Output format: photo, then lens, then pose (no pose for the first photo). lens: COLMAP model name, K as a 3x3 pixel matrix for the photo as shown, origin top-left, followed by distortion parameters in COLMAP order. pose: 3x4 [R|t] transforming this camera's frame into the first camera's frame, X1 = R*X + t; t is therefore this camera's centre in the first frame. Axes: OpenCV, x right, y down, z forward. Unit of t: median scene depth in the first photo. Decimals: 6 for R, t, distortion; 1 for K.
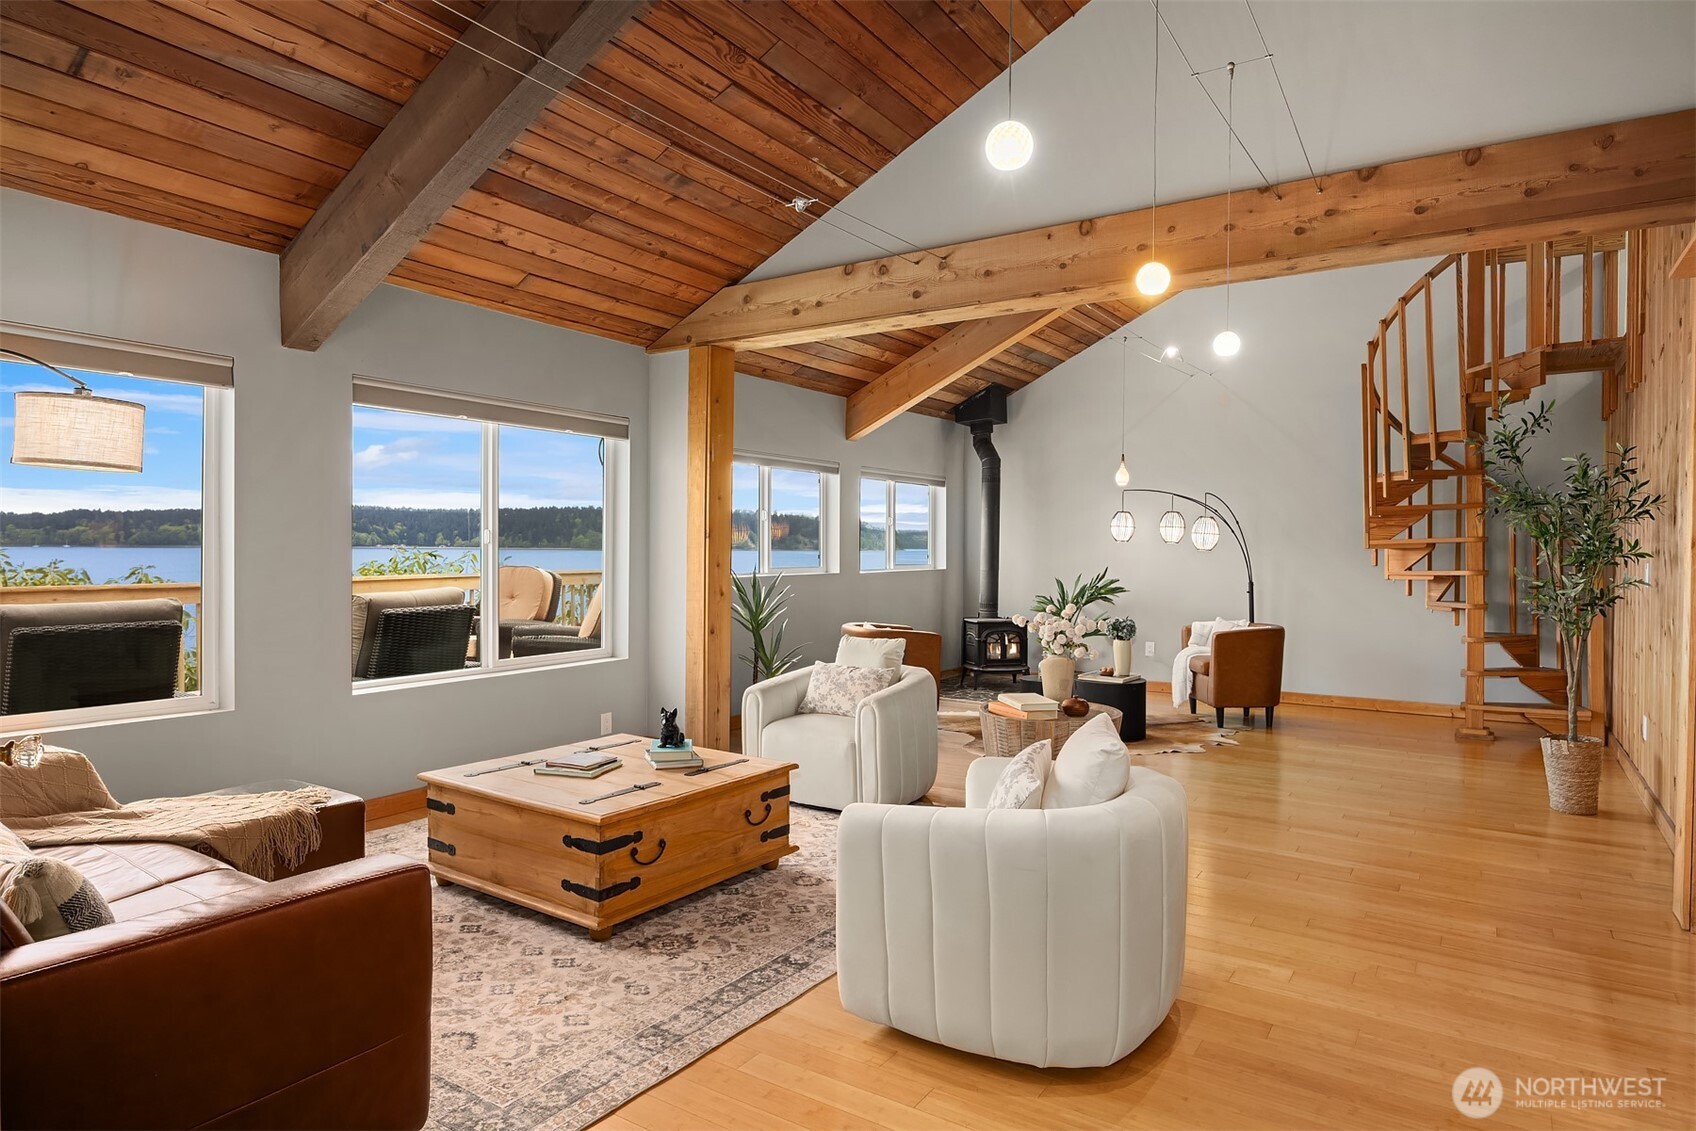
lens RADIAL K [[997.3, 0, 848.0], [0, 997.3, 565.5], [0, 0, 1]] dist [-0.015609, 0.003330]
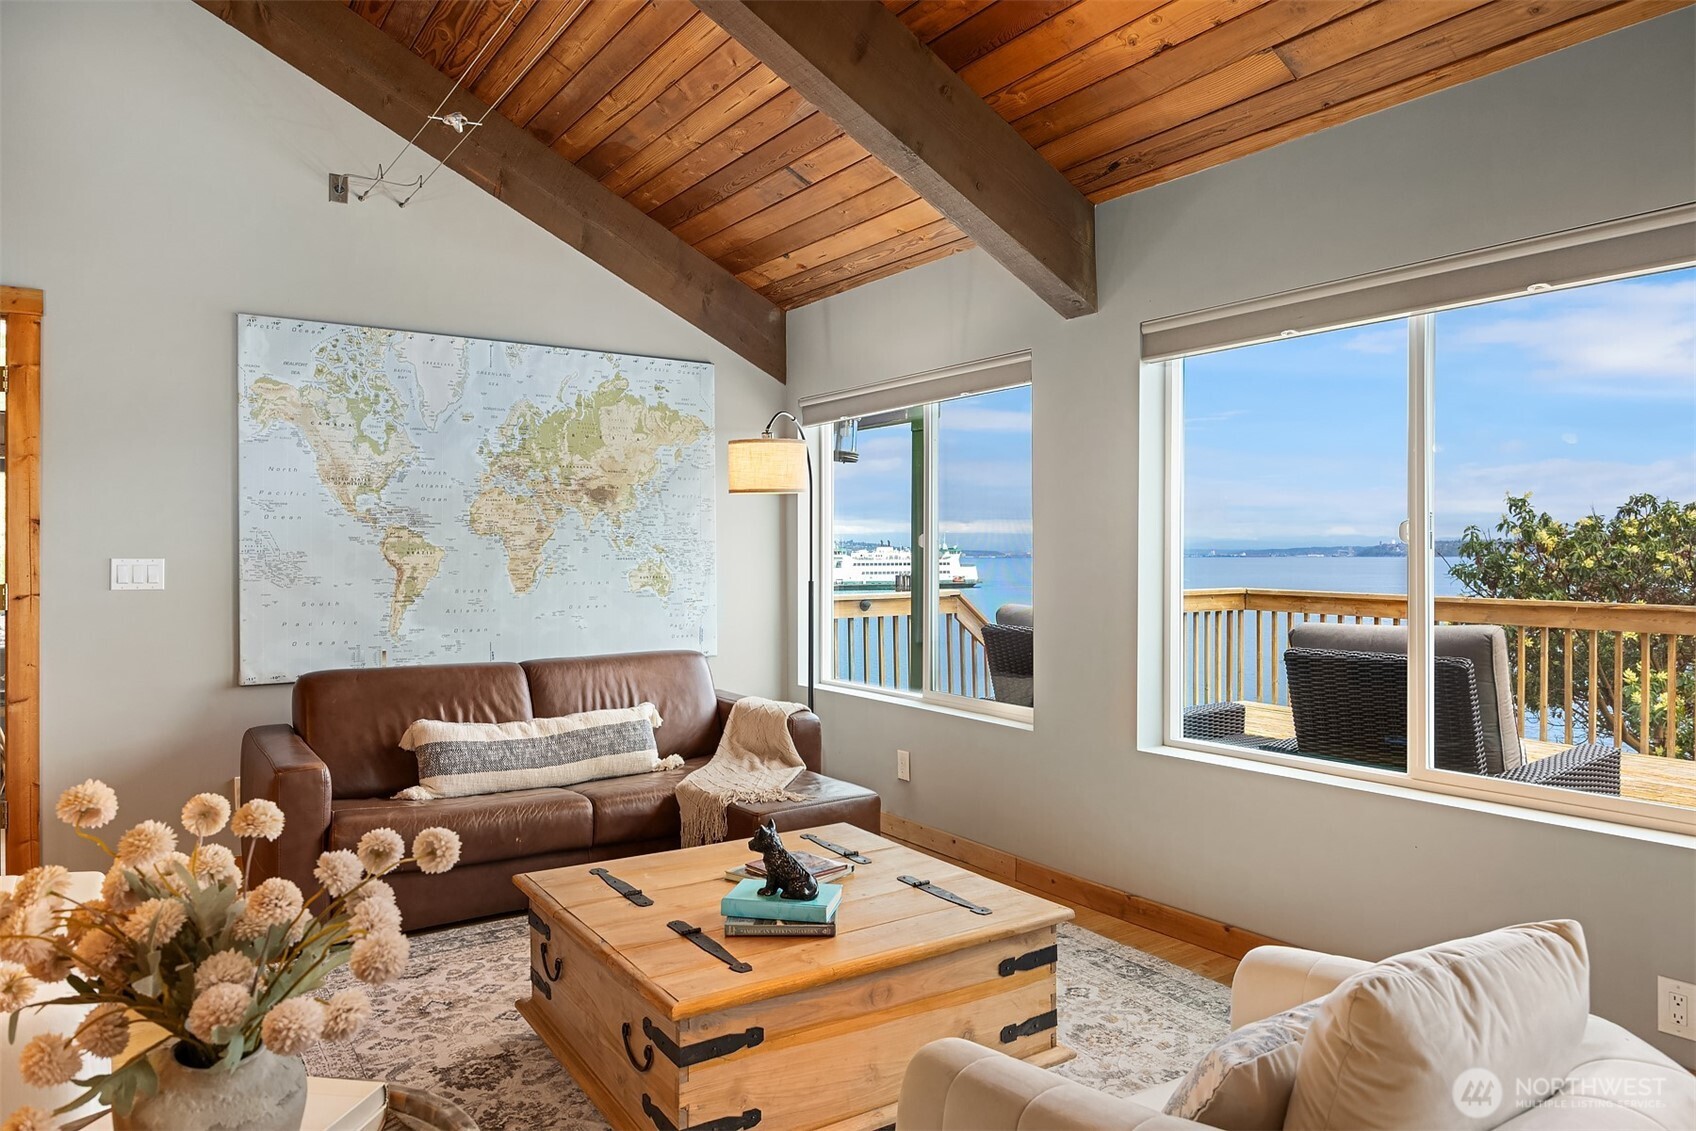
lens RADIAL K [[1061.4, 0, 848.0], [0, 1061.4, 565.5], [0, 0, 1]] dist [-0.001253, -0.040324]
pose [[-0.365369, 0.000743, -0.930863, 0.506440], [-0.018986, 0.999786, 0.008250, -0.017795], [0.930669, 0.020687, -0.365276, 1.684225]]
